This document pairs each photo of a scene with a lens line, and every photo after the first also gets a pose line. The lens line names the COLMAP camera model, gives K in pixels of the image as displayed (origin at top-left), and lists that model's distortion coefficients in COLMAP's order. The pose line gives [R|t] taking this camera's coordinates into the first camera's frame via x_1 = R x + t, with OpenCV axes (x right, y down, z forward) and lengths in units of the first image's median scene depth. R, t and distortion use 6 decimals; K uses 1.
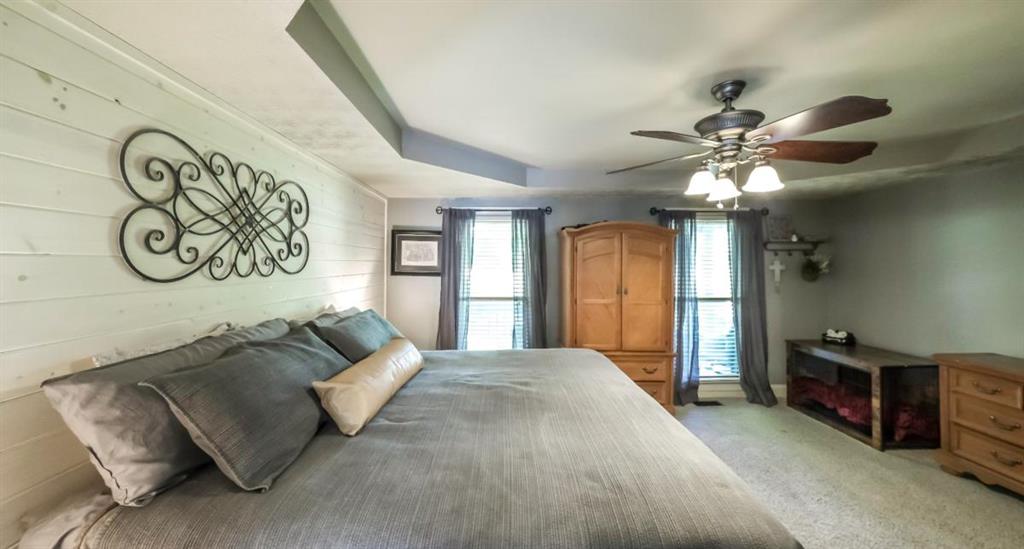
lens RADIAL K [[369.9, 0, 510.0], [0, 369.9, 254.9], [0, 0, 1]] dist [-0.001012, -0.000186]
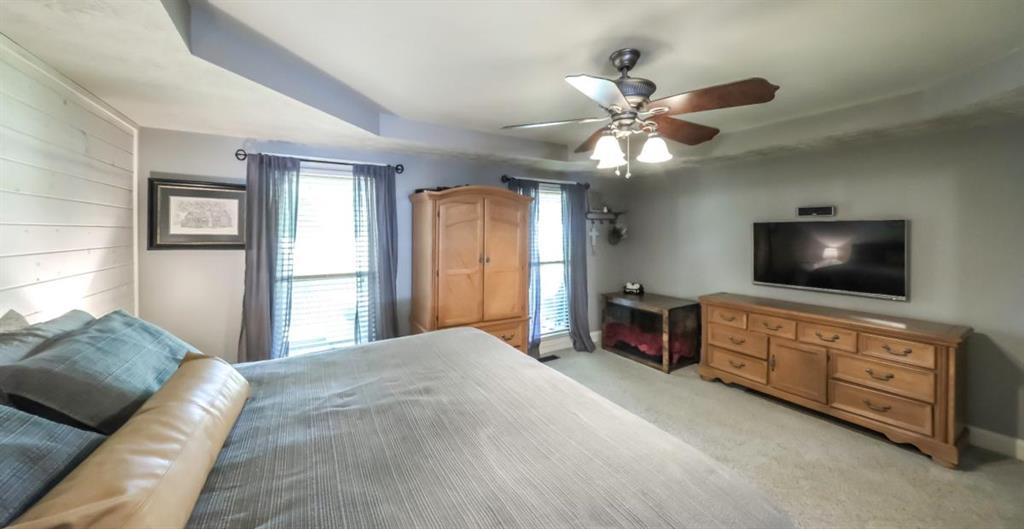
lens RADIAL K [[355.0, 0, 503.4], [0, 355.0, 232.9], [0, 0, 1]] dist [-0.000036, -0.000191]
pose [[0.864704, -0.005076, 0.502256, -0.111161], [-0.009133, 0.999625, 0.025827, 0.005127], [-0.502199, -0.026920, 0.864333, 0.186938]]
